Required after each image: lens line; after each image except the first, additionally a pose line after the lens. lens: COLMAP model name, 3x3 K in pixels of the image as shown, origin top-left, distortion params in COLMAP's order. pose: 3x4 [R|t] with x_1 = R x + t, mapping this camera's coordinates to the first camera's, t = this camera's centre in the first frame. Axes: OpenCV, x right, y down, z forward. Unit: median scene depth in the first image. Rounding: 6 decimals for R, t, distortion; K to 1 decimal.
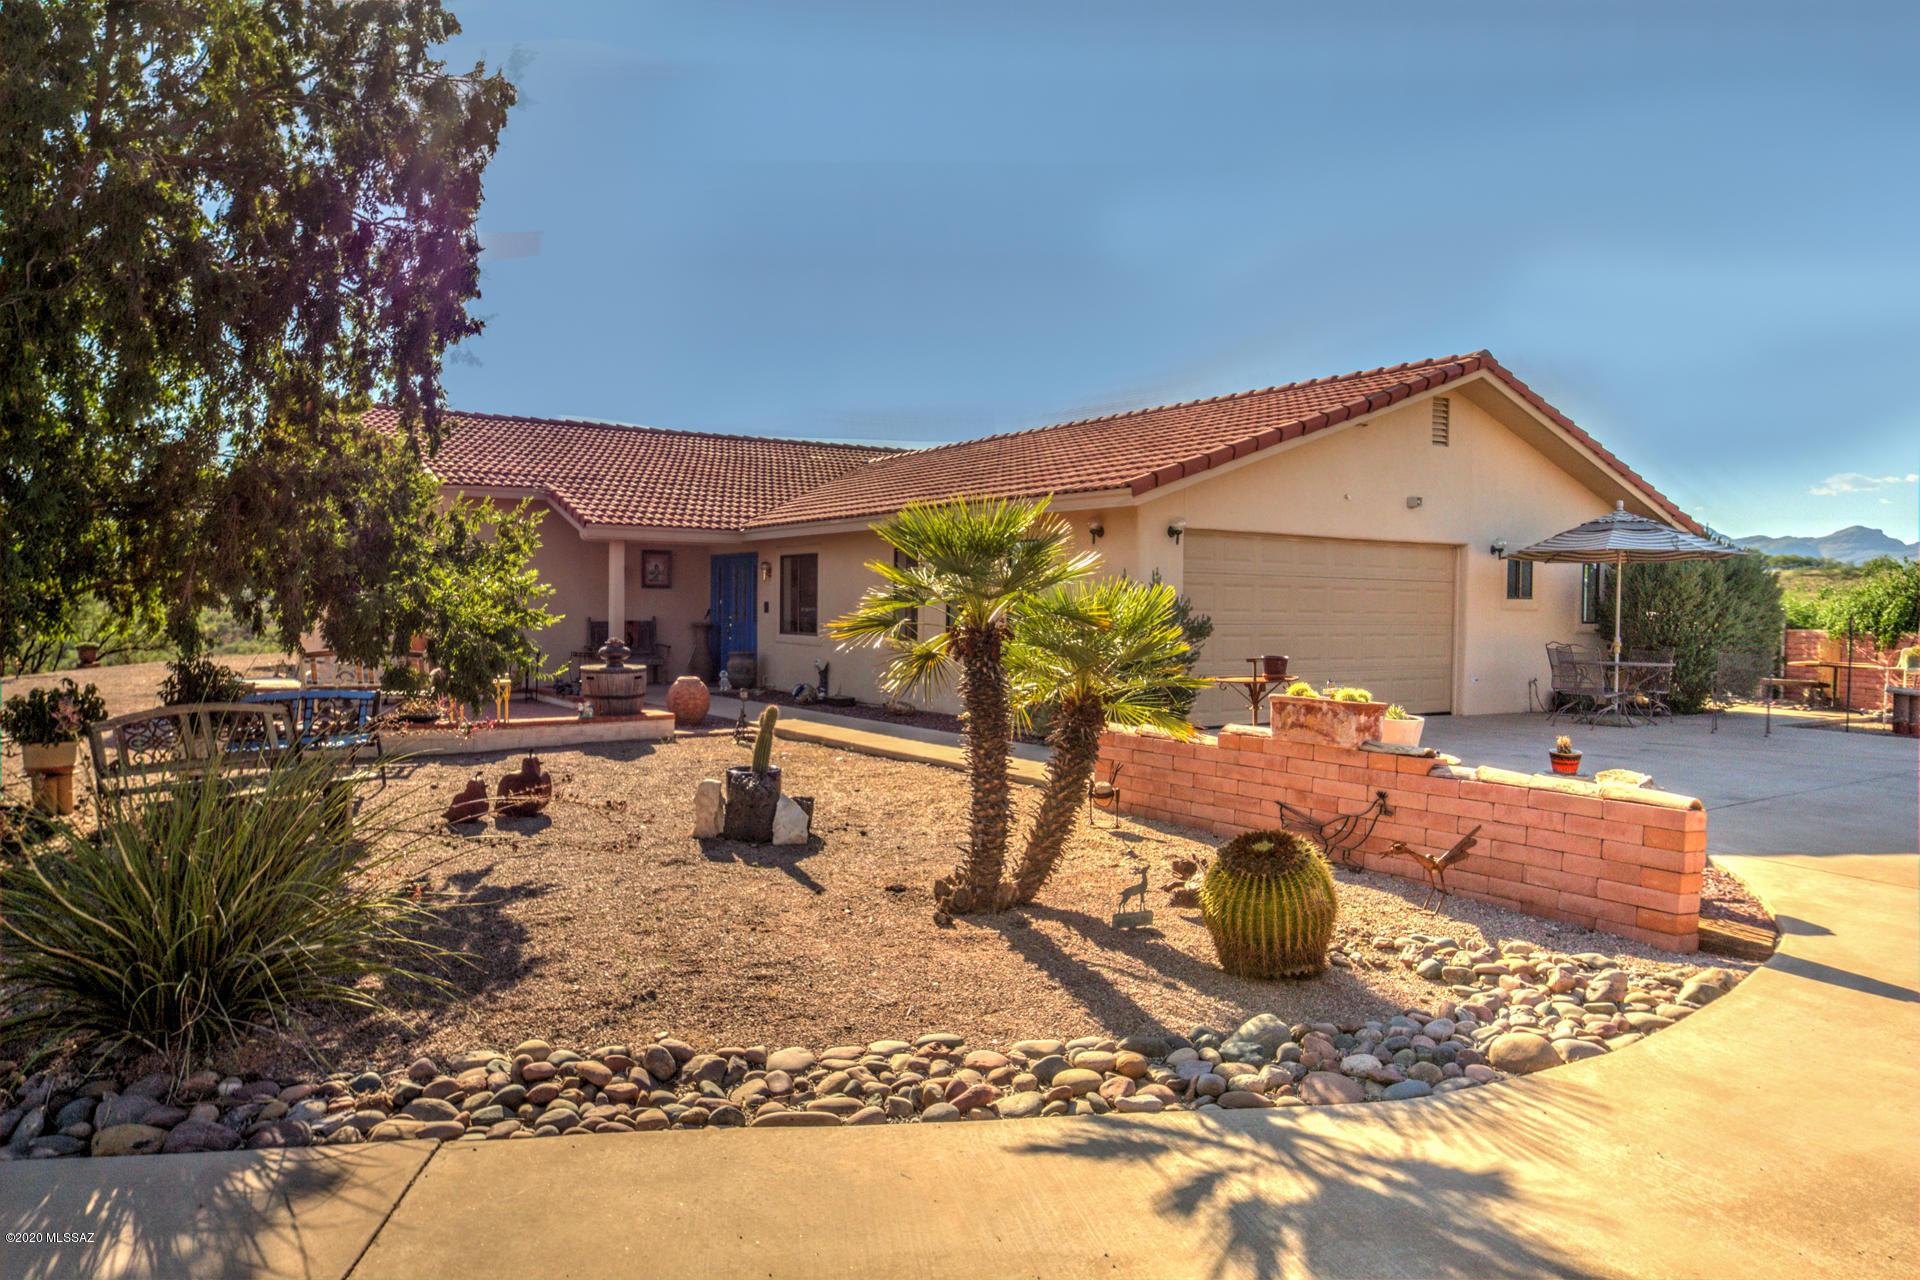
lens RADIAL K [[1274.2, 0, 926.6], [0, 1274.2, 634.4], [0, 0, 1]] dist [-0.037937, 0.008744]
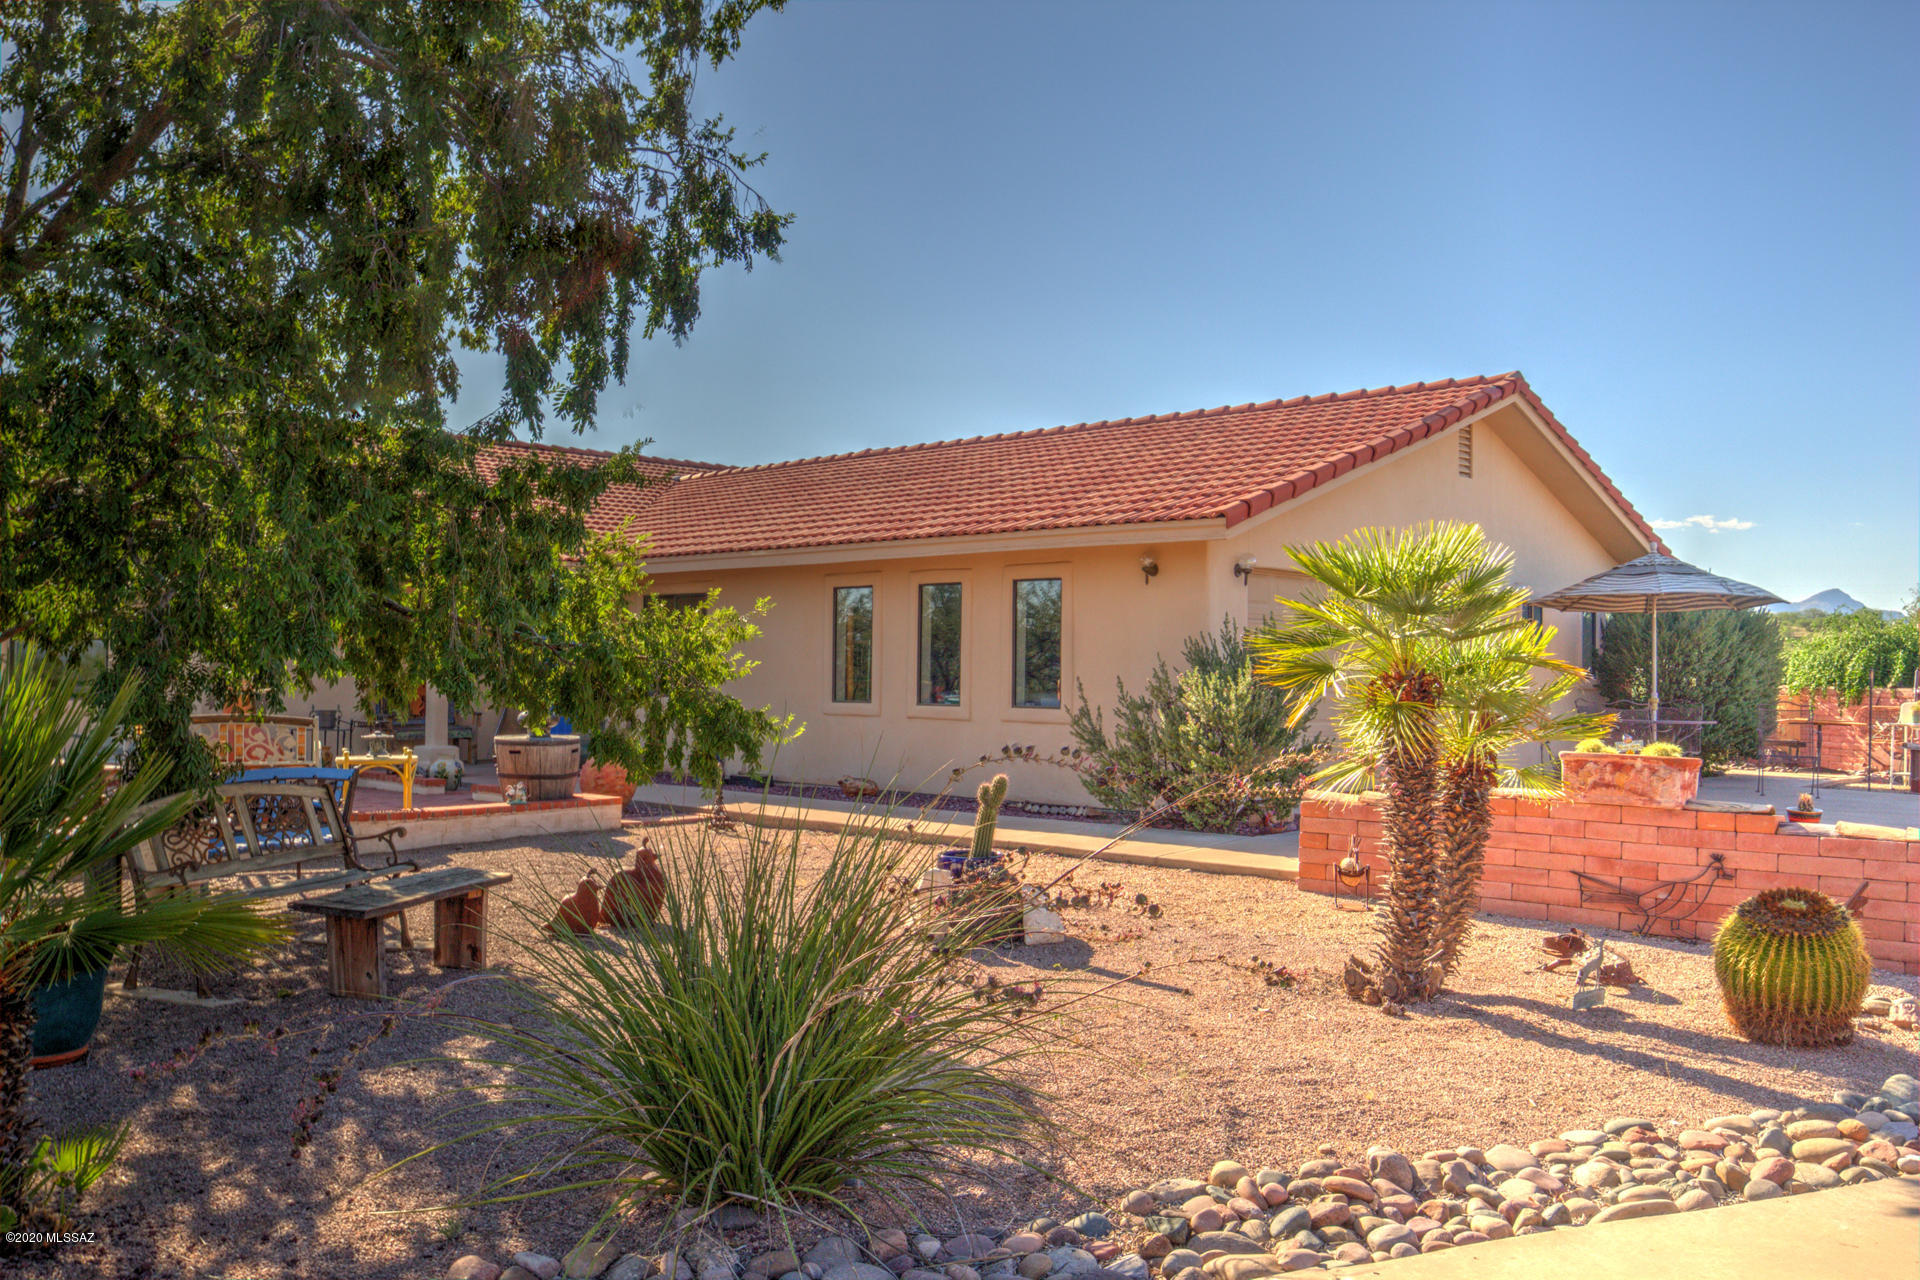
lens RADIAL K [[1609.9, 0, 936.3], [0, 1609.9, 644.1], [0, 0, 1]] dist [-0.043286, -0.003314]
pose [[0.973515, 0.001990, 0.228615, -0.431961], [0.006097, 0.999381, -0.034661, 0.008086], [-0.228543, 0.035137, 0.972900, -0.000055]]
